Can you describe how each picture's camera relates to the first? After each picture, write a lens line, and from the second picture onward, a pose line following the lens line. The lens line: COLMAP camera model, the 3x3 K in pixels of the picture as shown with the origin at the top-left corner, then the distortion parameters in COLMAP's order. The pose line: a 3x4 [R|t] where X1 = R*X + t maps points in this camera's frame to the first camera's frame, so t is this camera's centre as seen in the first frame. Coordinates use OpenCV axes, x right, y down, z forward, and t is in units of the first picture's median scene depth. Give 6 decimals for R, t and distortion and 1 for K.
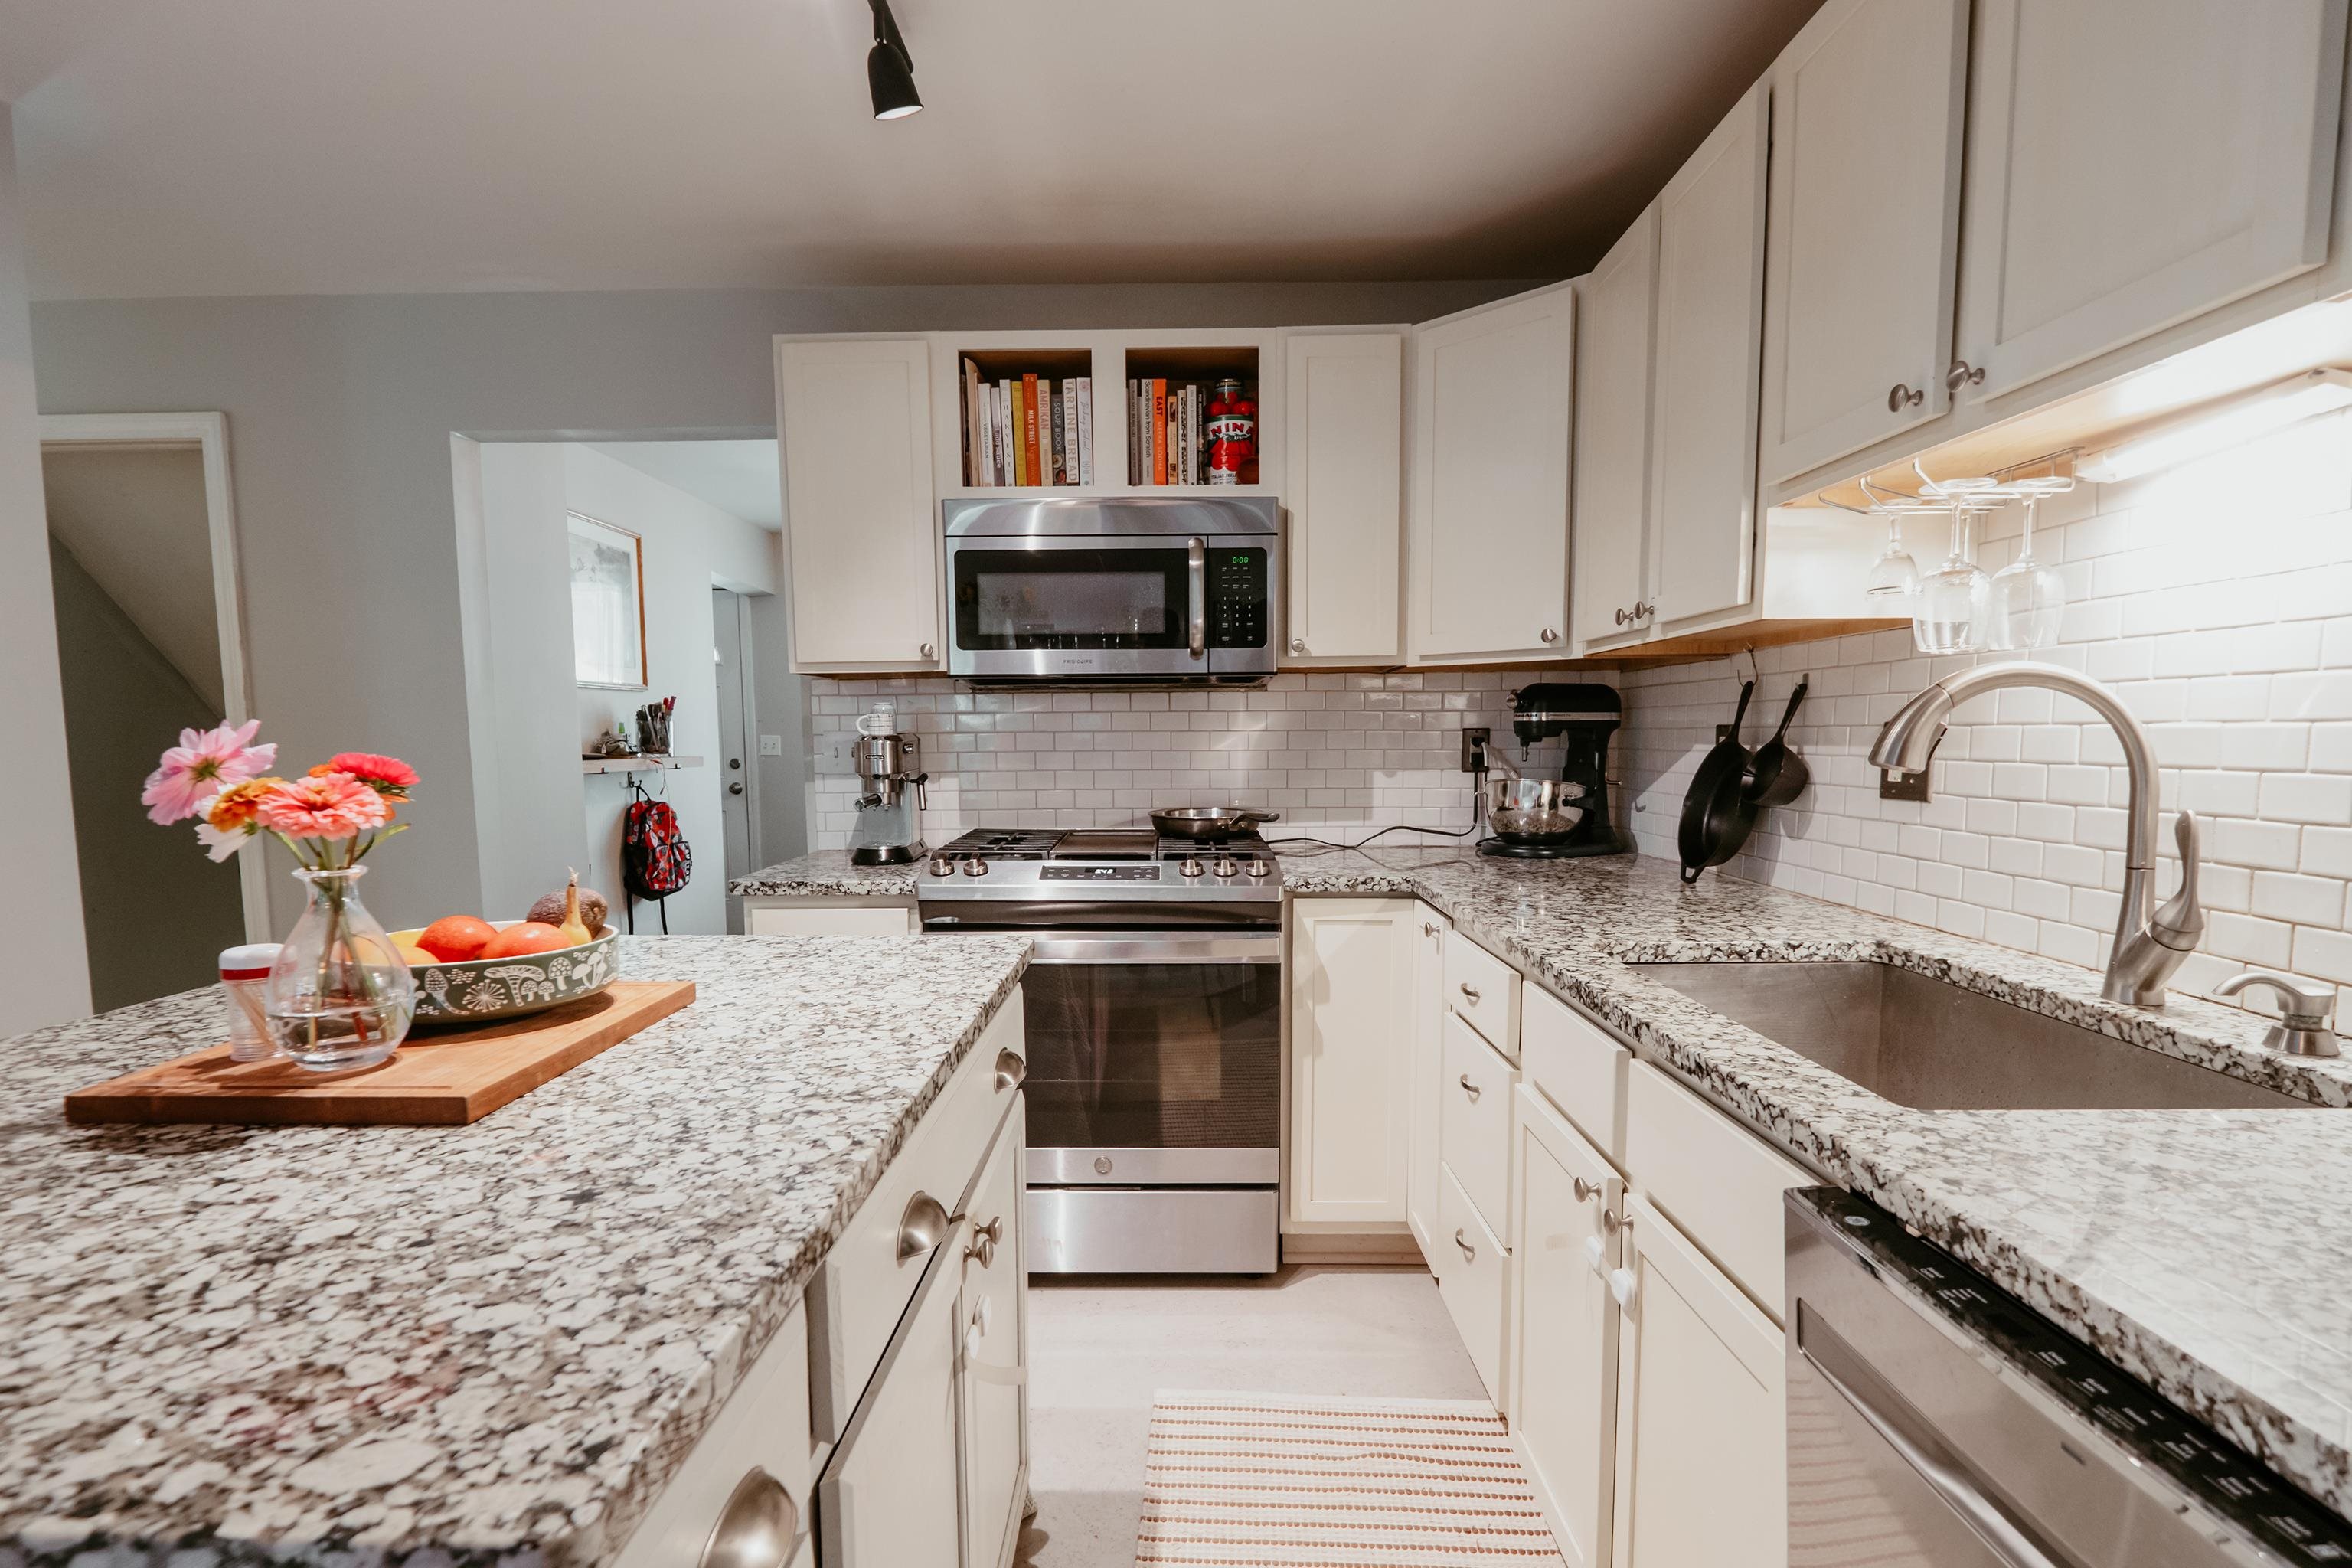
lens RADIAL K [[1216.7, 0, 1173.3], [0, 1216.7, 833.2], [0, 0, 1]] dist [0.000529, -0.008292]
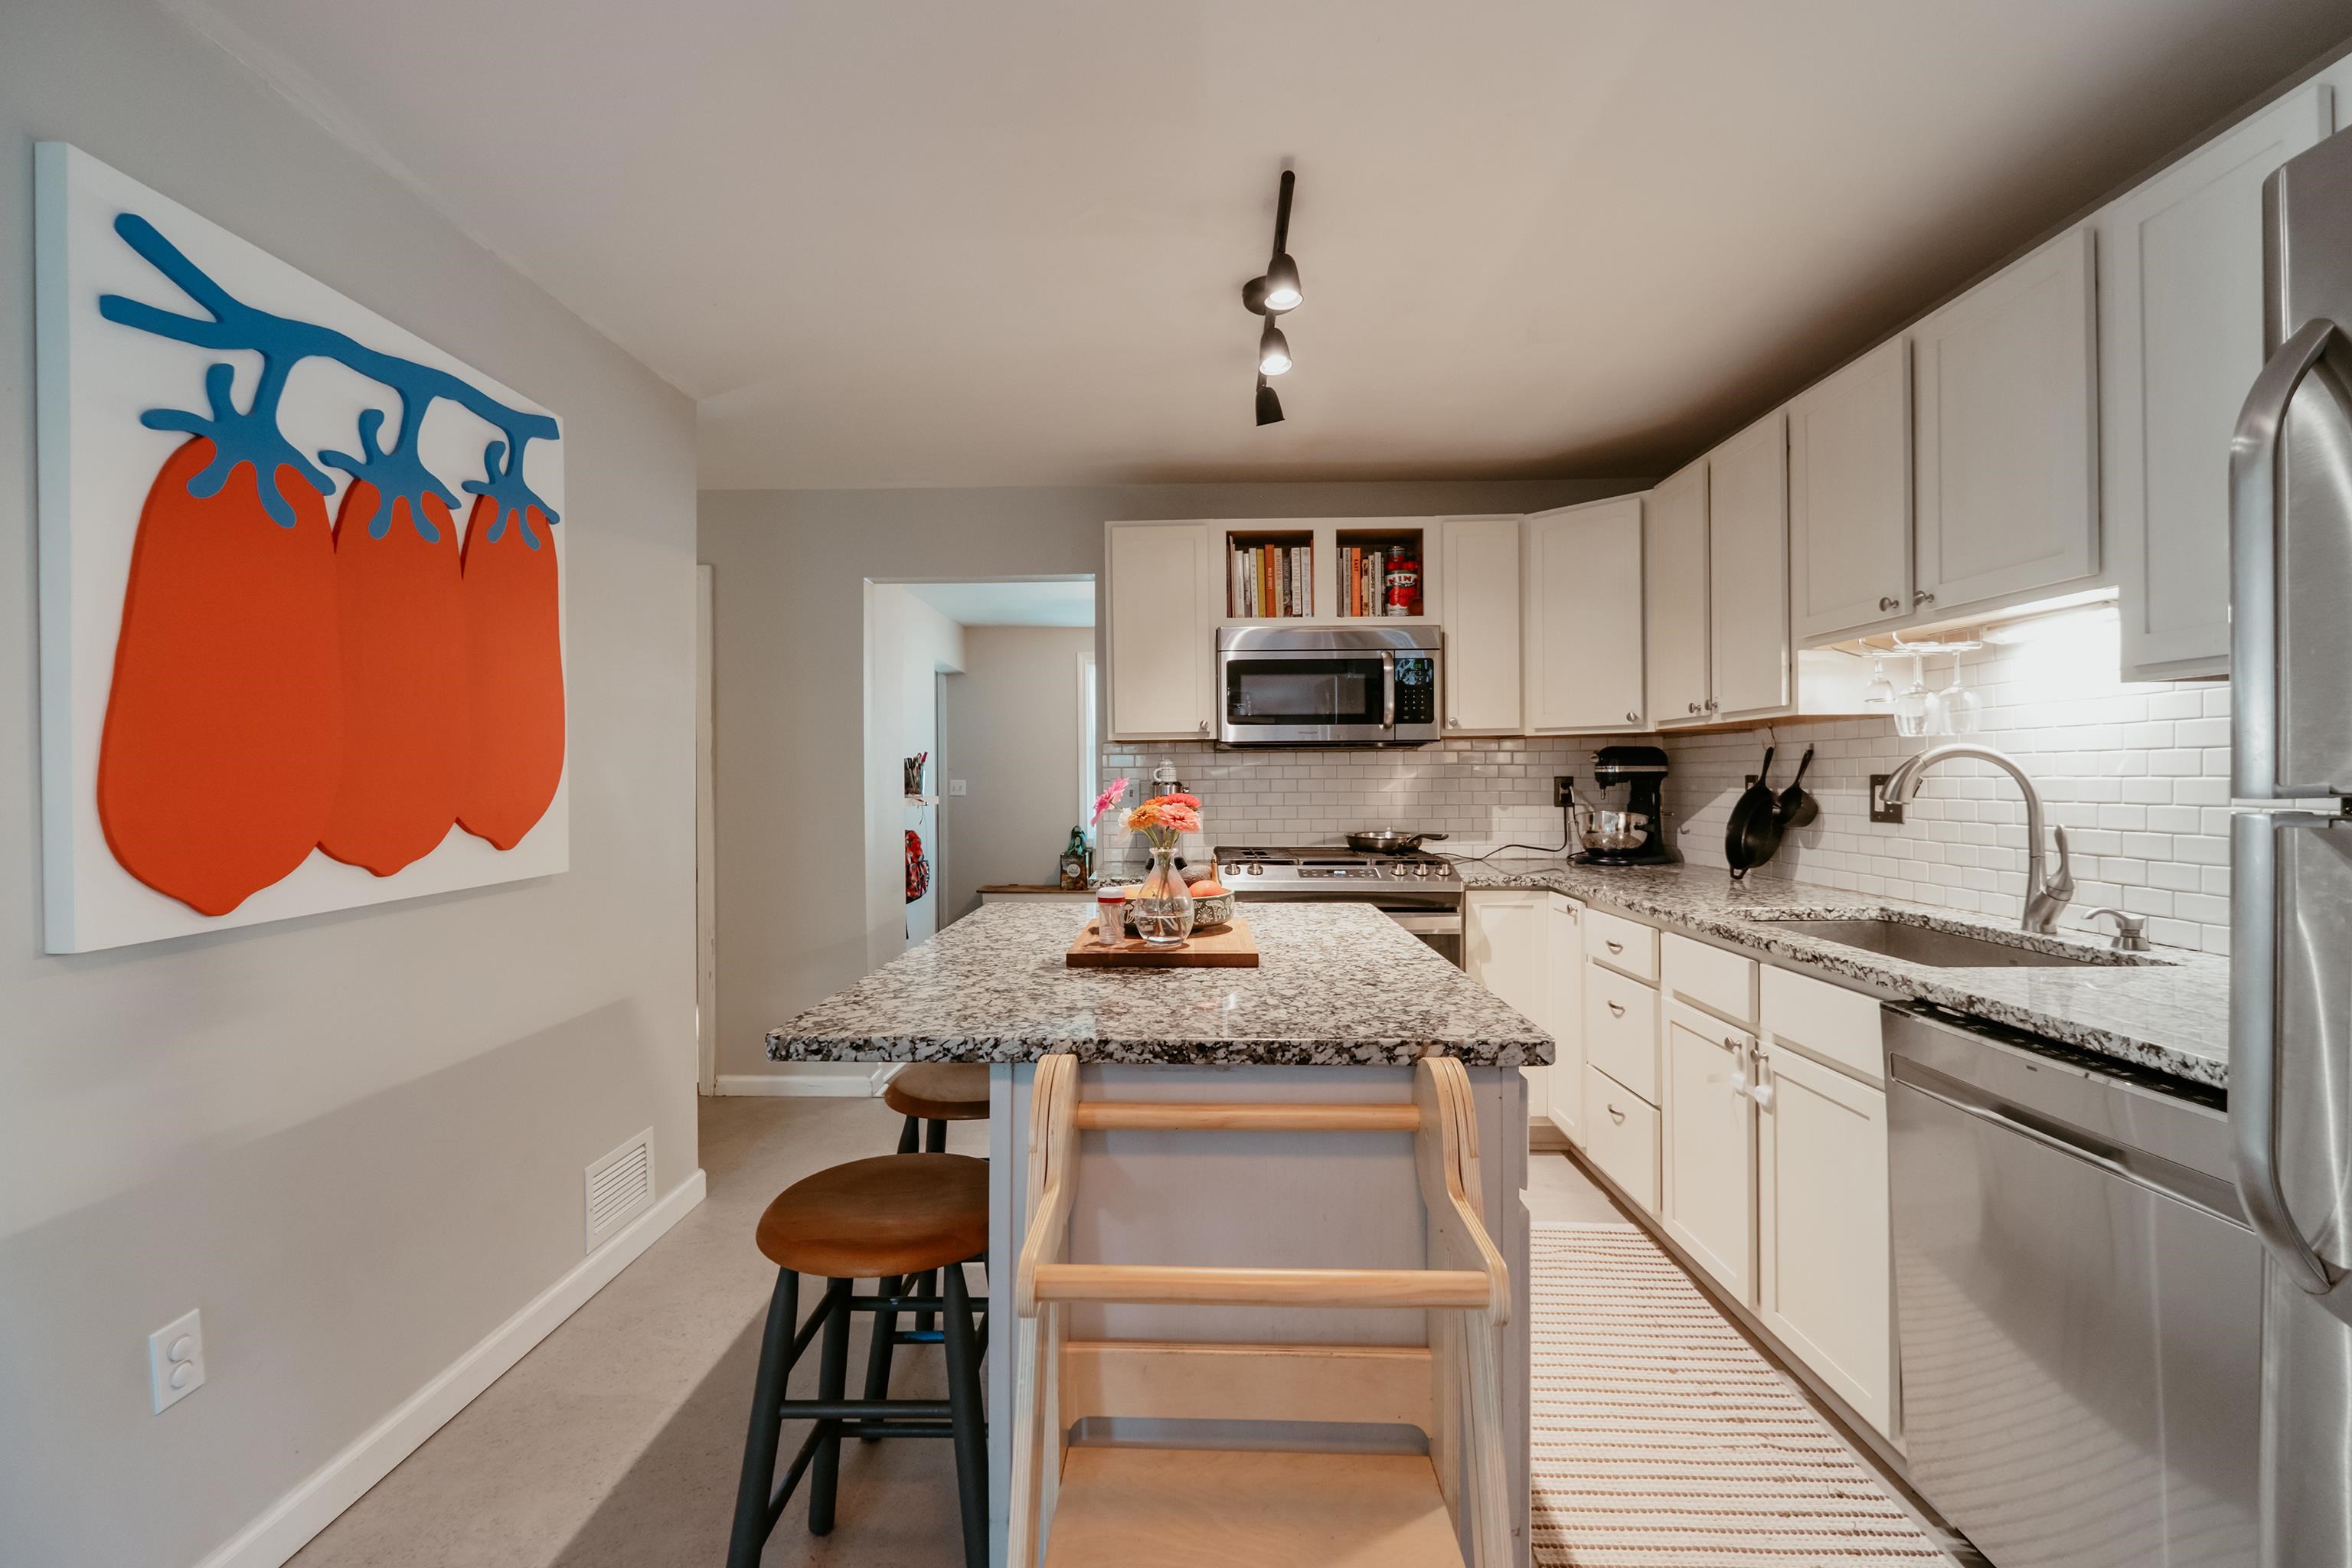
lens RADIAL K [[1055.8, 0, 1163.7], [0, 1055.8, 748.2], [0, 0, 1]] dist [-0.001127, -0.008004]
pose [[0.999884, -0.000675, -0.015194, -0.244959], [-0.000977, 0.994101, -0.108455, 0.019627], [0.015177, 0.108458, 0.993985, -0.302821]]
